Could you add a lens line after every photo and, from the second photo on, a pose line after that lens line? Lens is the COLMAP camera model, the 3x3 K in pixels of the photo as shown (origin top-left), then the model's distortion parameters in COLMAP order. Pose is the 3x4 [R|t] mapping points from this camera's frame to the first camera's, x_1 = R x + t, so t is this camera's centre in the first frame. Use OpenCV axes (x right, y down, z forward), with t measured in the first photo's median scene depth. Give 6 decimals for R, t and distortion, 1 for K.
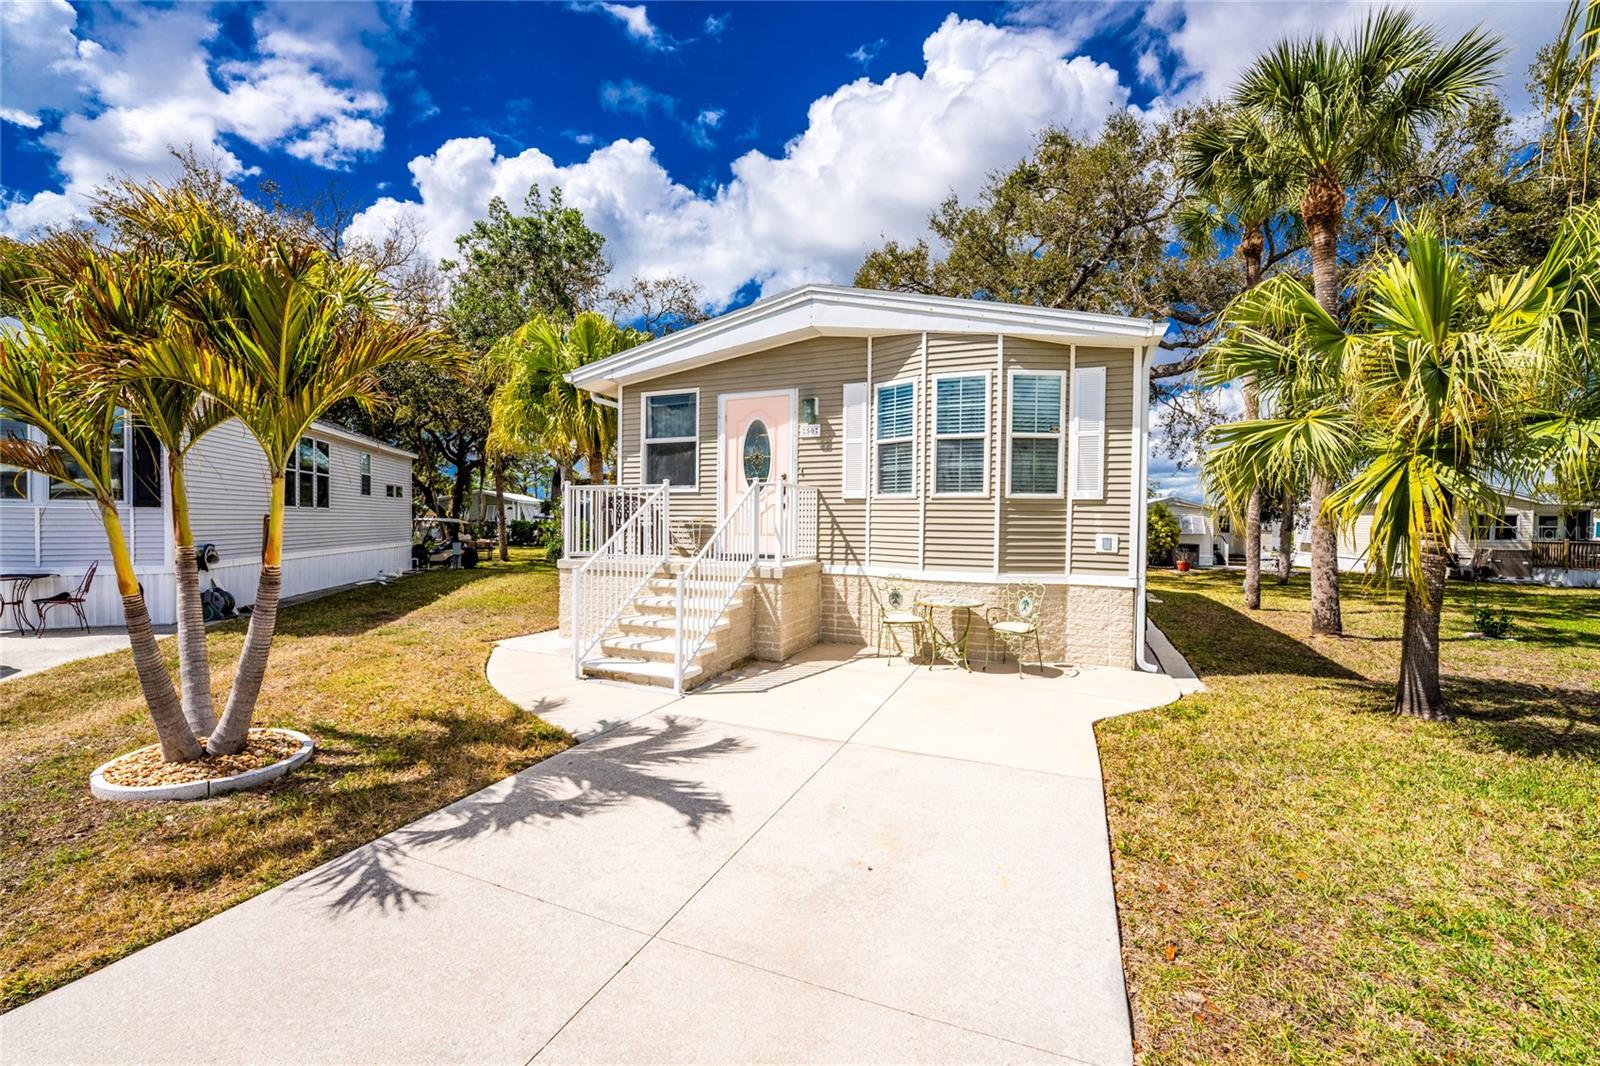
lens RADIAL K [[655.8, 0, 801.0], [0, 655.8, 538.7], [0, 0, 1]] dist [-0.017215, -0.000154]
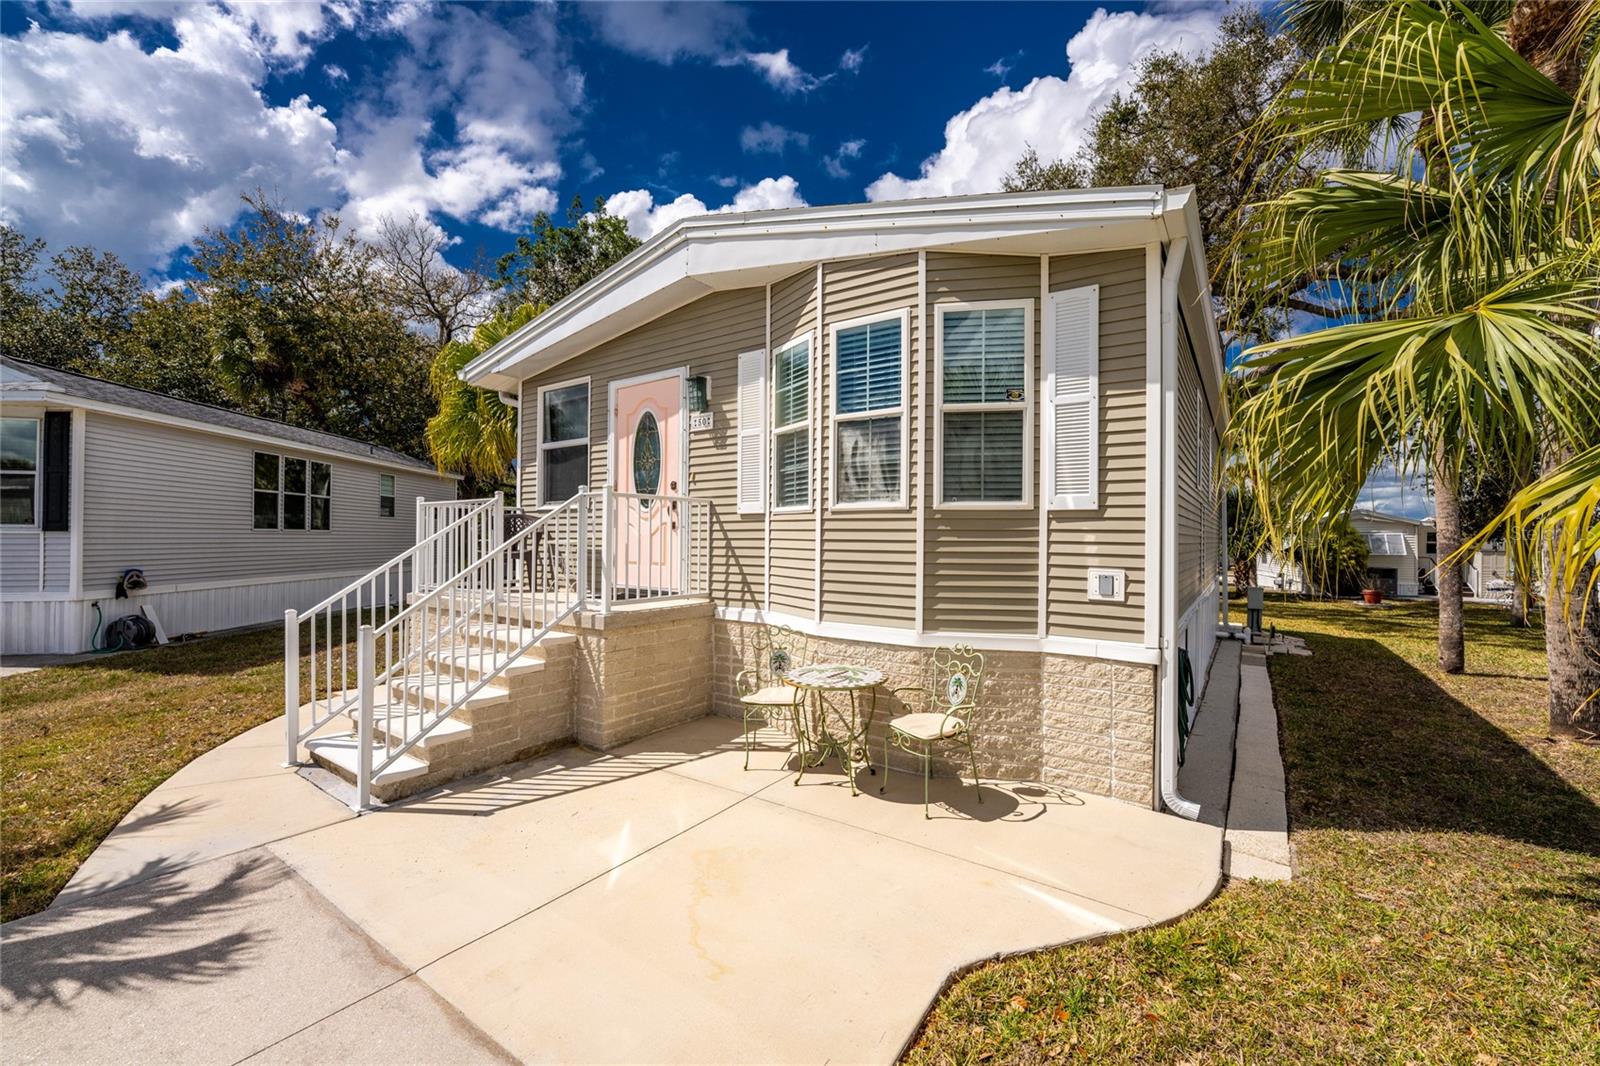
lens RADIAL K [[650.9, 0, 799.7], [0, 650.9, 537.0], [0, 0, 1]] dist [-0.019413, 0.000102]
pose [[0.975958, -0.004132, -0.217921, 0.294343], [-0.002683, 0.999517, -0.030966, -0.015147], [0.217943, 0.030806, 0.975475, 0.338006]]
